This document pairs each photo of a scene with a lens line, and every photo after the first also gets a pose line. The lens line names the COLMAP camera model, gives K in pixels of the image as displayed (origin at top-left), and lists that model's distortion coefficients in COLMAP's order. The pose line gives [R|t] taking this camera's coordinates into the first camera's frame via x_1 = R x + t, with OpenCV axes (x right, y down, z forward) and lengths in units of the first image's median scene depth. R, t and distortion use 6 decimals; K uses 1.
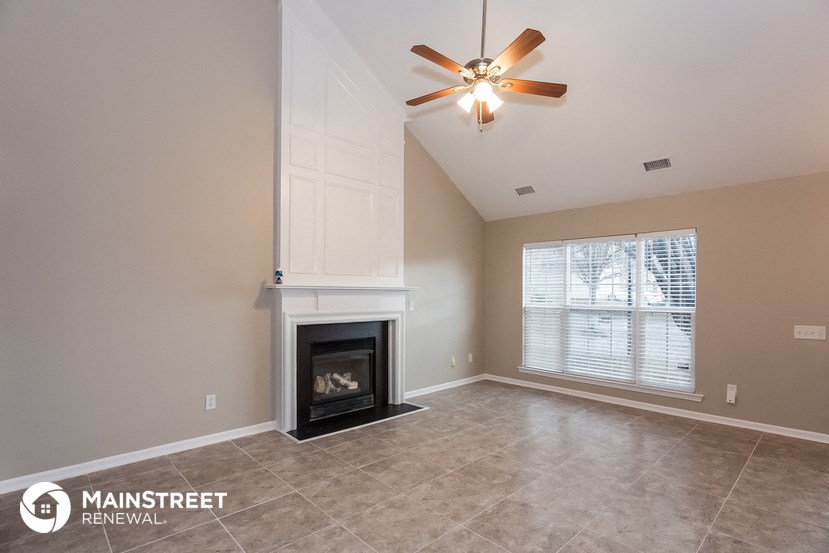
lens RADIAL K [[406.2, 0, 413.2], [0, 406.2, 287.5], [0, 0, 1]] dist [-0.022647, 0.000170]
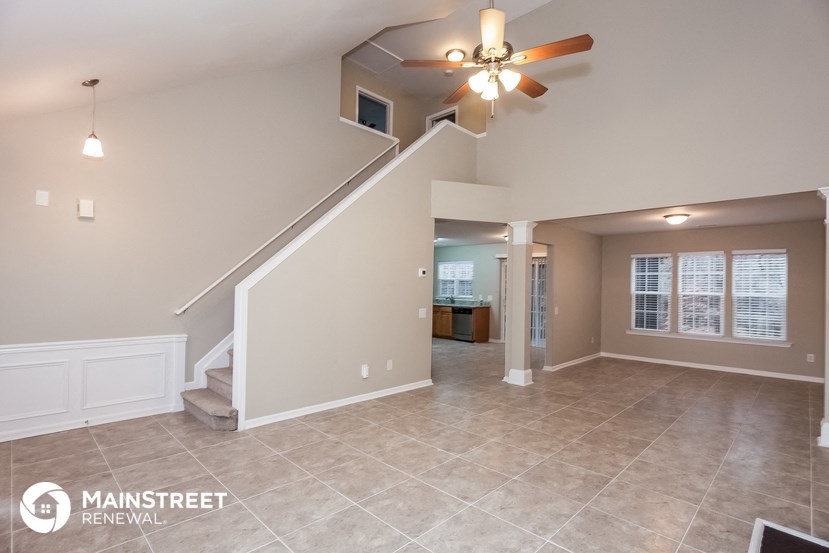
lens RADIAL K [[406.2, 0, 413.2], [0, 406.2, 287.5], [0, 0, 1]] dist [-0.022647, 0.000170]
pose [[-0.999137, -0.022559, -0.034890, 0.286616], [-0.022333, 0.999727, -0.006857, 0.017750], [0.035035, -0.006072, -0.999368, 1.480974]]
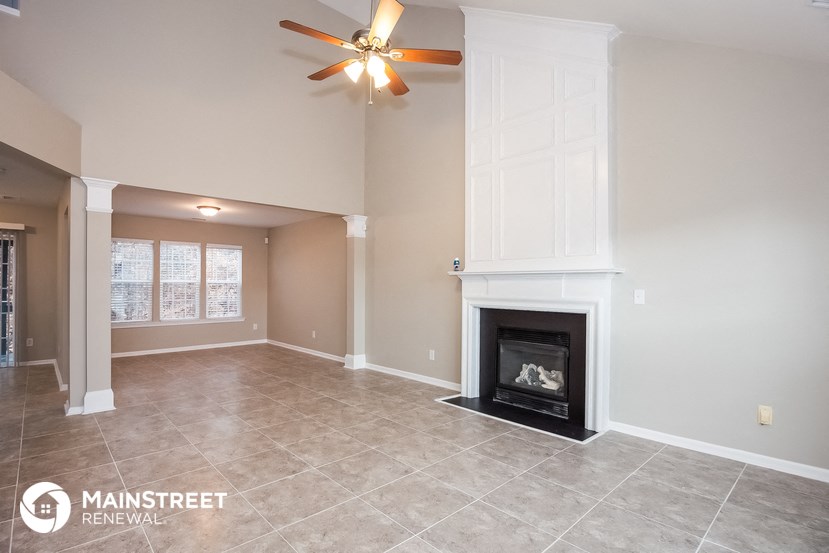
lens RADIAL K [[406.2, 0, 413.2], [0, 406.2, 287.5], [0, 0, 1]] dist [-0.022647, 0.000170]
pose [[-0.002195, 0.003778, -0.999990, 0.859510], [0.006254, 0.999973, 0.003764, 0.033175], [0.999978, -0.006246, -0.002218, 0.848553]]
